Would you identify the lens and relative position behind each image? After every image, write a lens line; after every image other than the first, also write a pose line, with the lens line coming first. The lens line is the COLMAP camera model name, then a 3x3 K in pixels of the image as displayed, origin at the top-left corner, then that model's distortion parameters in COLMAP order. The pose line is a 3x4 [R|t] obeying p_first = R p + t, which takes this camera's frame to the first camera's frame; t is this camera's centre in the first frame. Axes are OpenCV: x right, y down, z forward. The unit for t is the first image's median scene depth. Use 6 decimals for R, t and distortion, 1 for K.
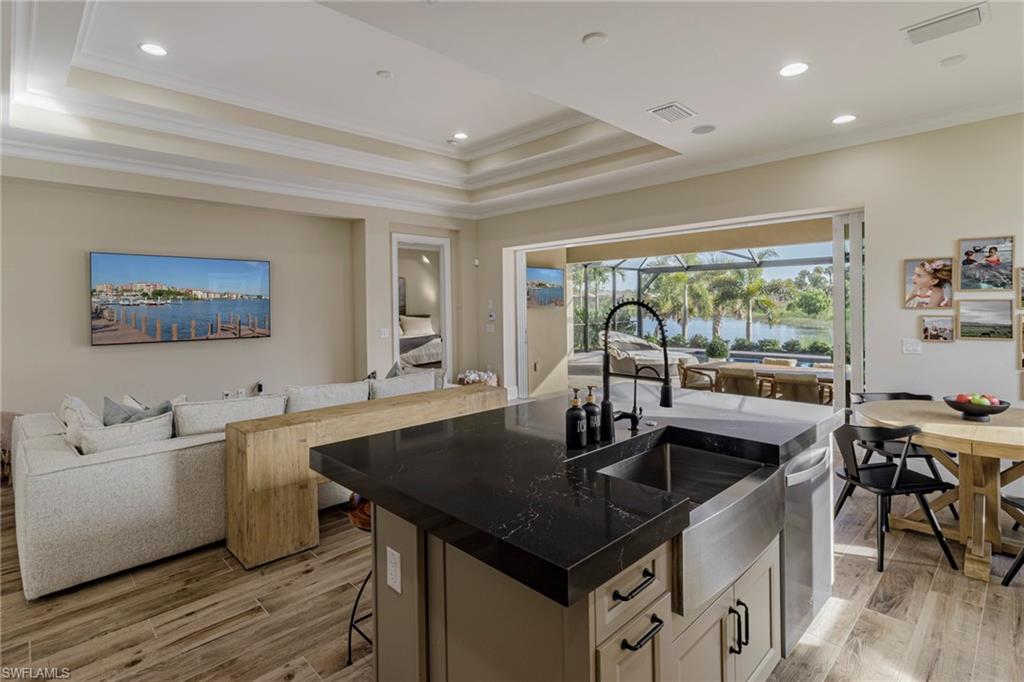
lens RADIAL K [[463.7, 0, 513.8], [0, 463.7, 307.0], [0, 0, 1]] dist [0.002133, 0.000319]
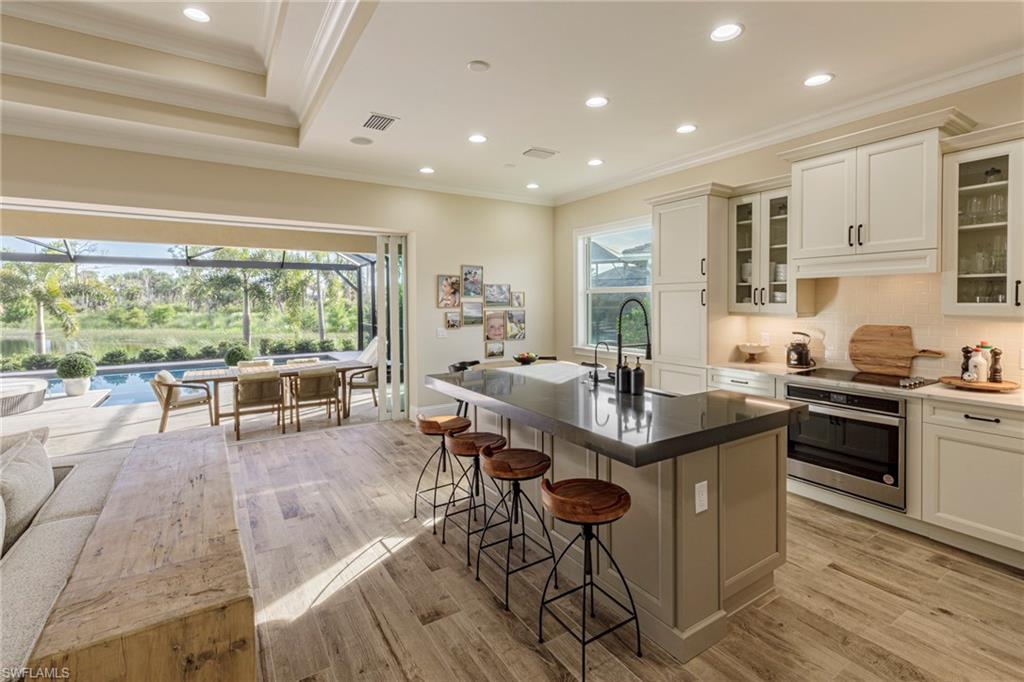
lens RADIAL K [[475.2, 0, 512.3], [0, 475.2, 316.6], [0, 0, 1]] dist [0.002312, 0.000806]
pose [[0.243759, -0.019964, 0.969630, -0.597062], [0.010940, 0.999781, 0.017835, 0.006785], [-0.969774, 0.006260, 0.243924, 0.416220]]
